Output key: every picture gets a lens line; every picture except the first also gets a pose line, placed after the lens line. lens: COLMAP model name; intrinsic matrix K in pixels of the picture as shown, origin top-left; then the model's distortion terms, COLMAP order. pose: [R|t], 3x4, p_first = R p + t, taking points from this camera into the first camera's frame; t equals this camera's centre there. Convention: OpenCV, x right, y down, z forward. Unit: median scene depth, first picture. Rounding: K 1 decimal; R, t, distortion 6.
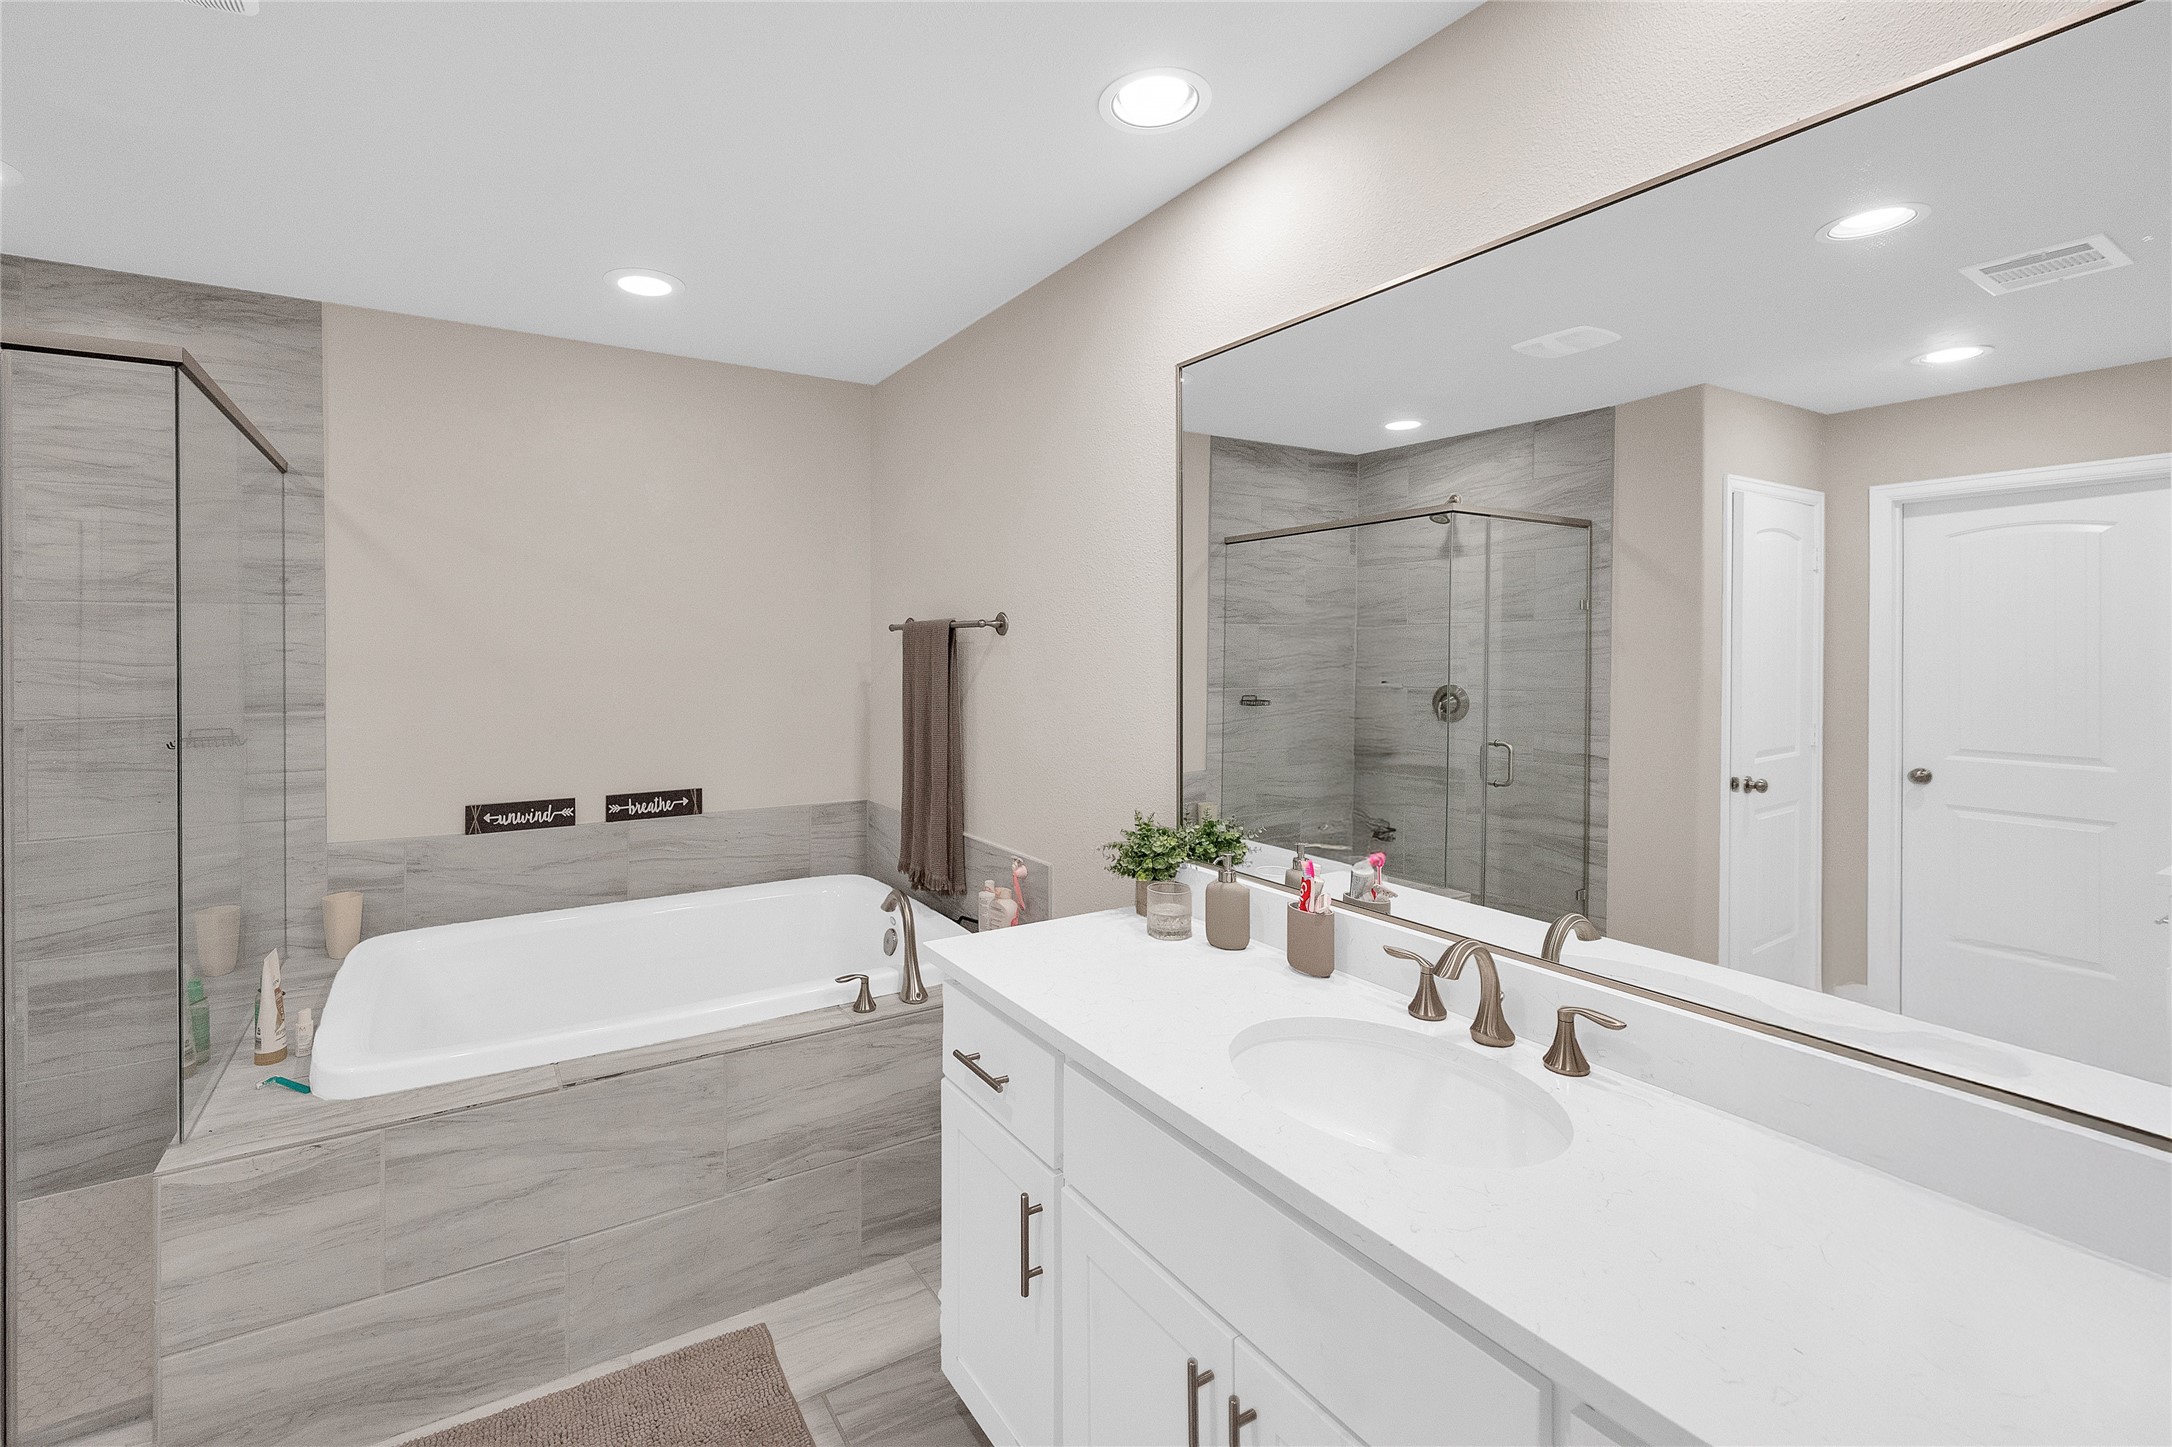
lens RADIAL K [[991.4, 0, 1085.7], [0, 991.4, 648.6], [0, 0, 1]] dist [0.000770, -0.000258]
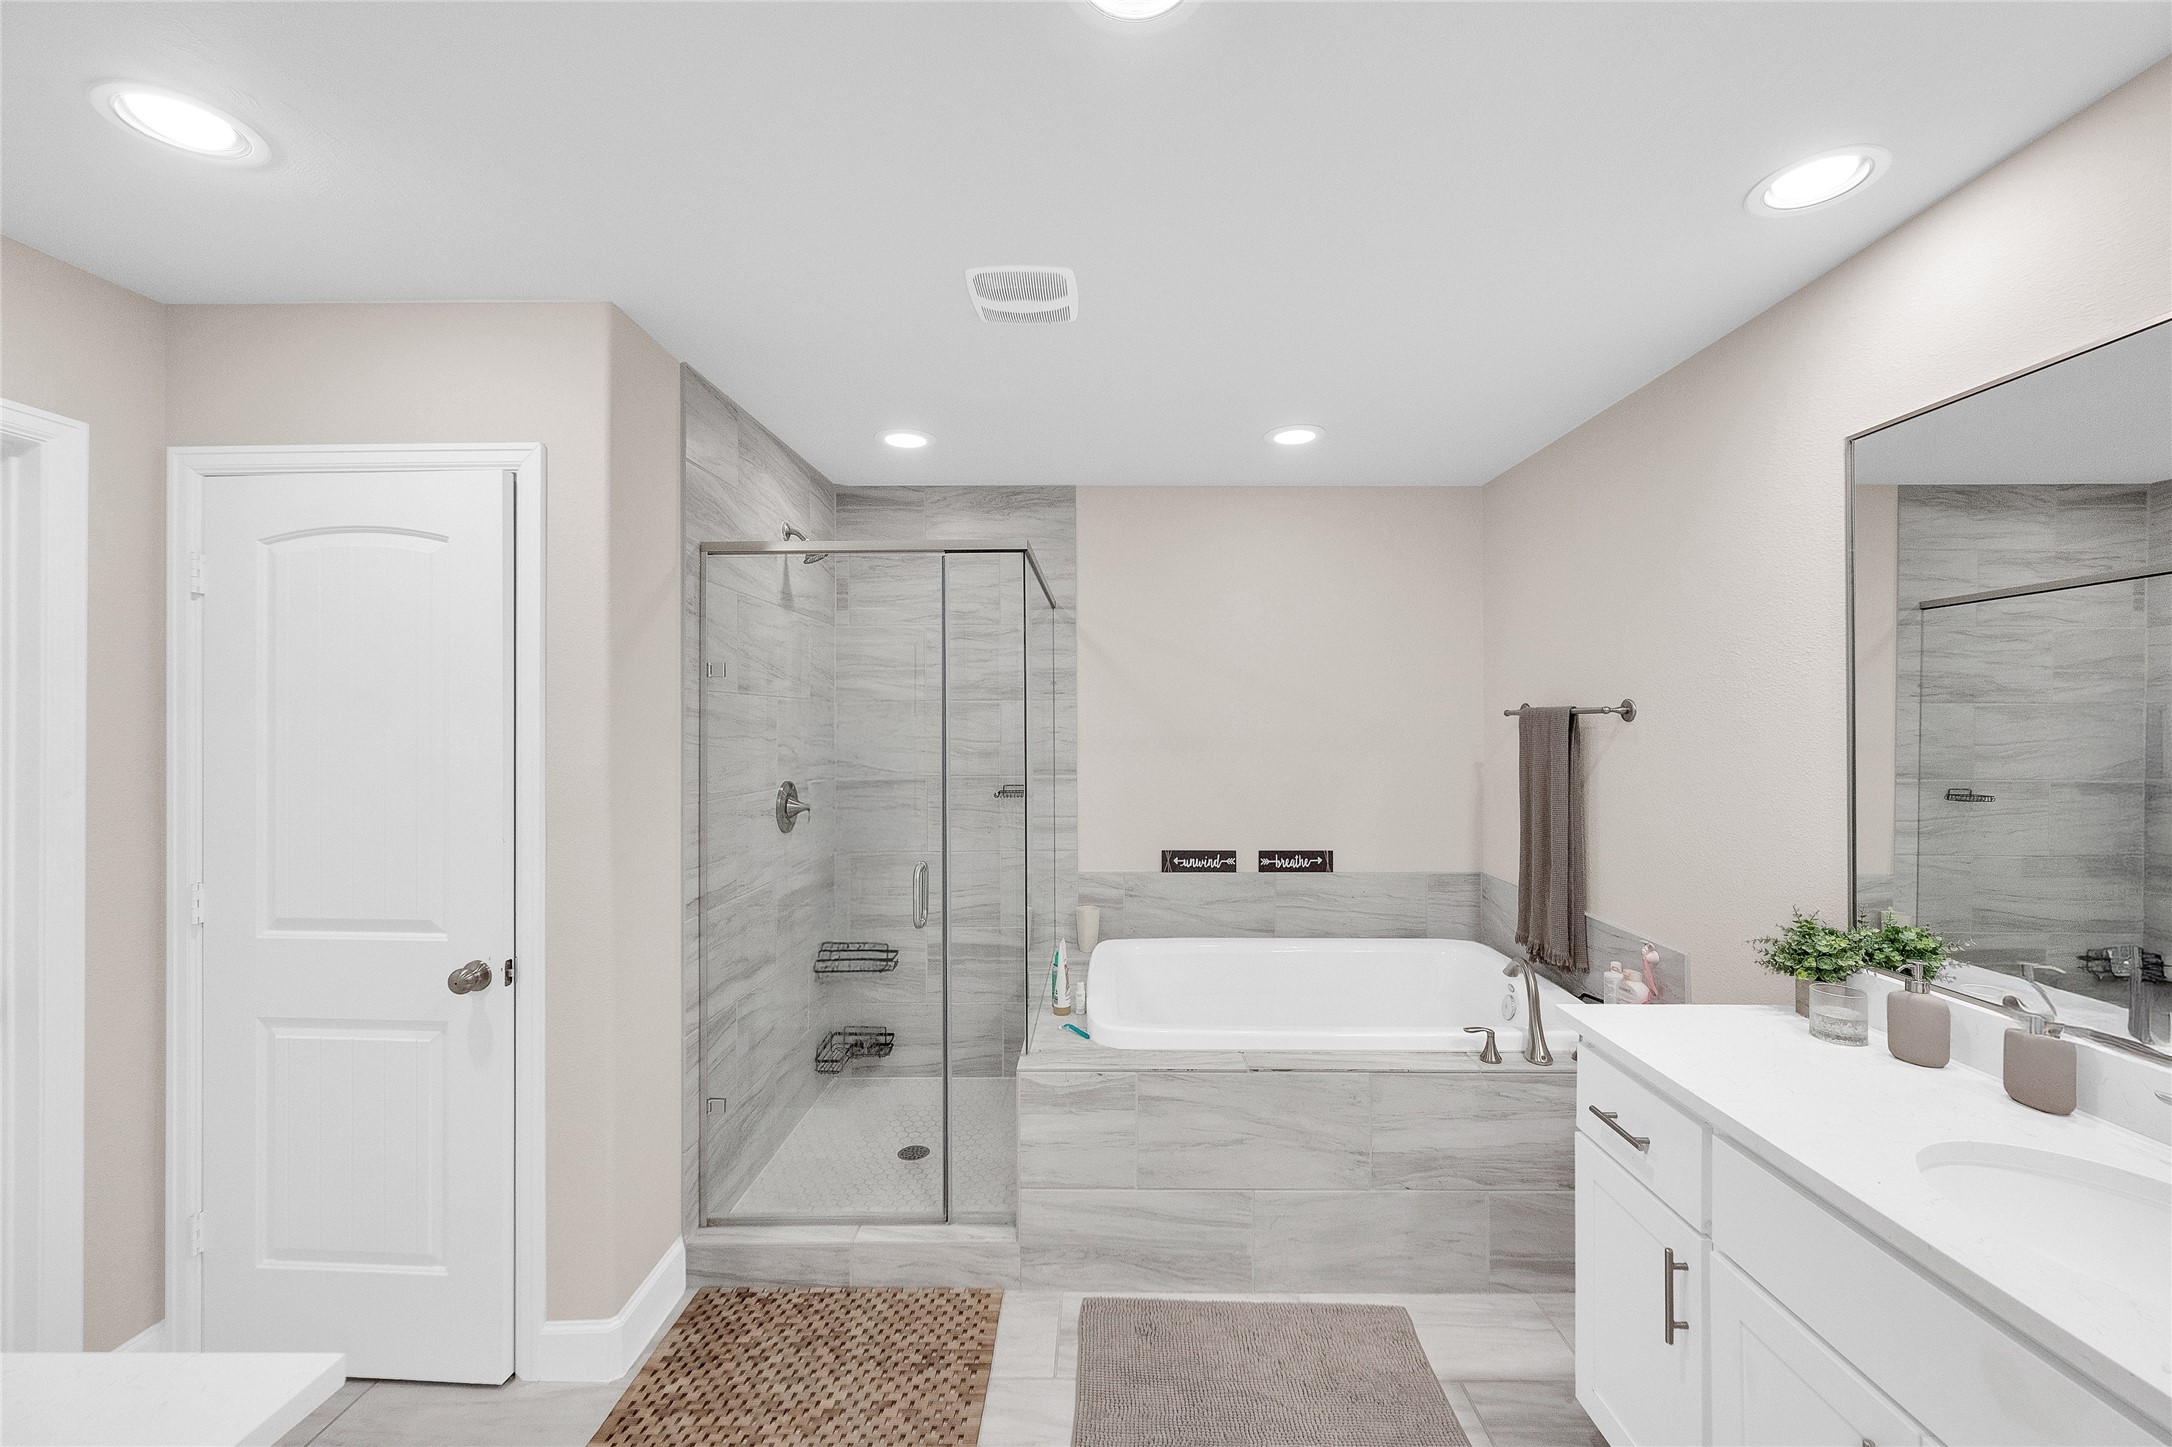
lens RADIAL K [[949.5, 0, 1086.9], [0, 949.5, 715.3], [0, 0, 1]] dist [0.000053, -0.001069]
pose [[0.833136, -0.003439, -0.553057, -0.010794], [-0.001683, 0.999960, -0.008753, -0.012823], [0.553065, 0.008223, 0.833097, -0.142531]]
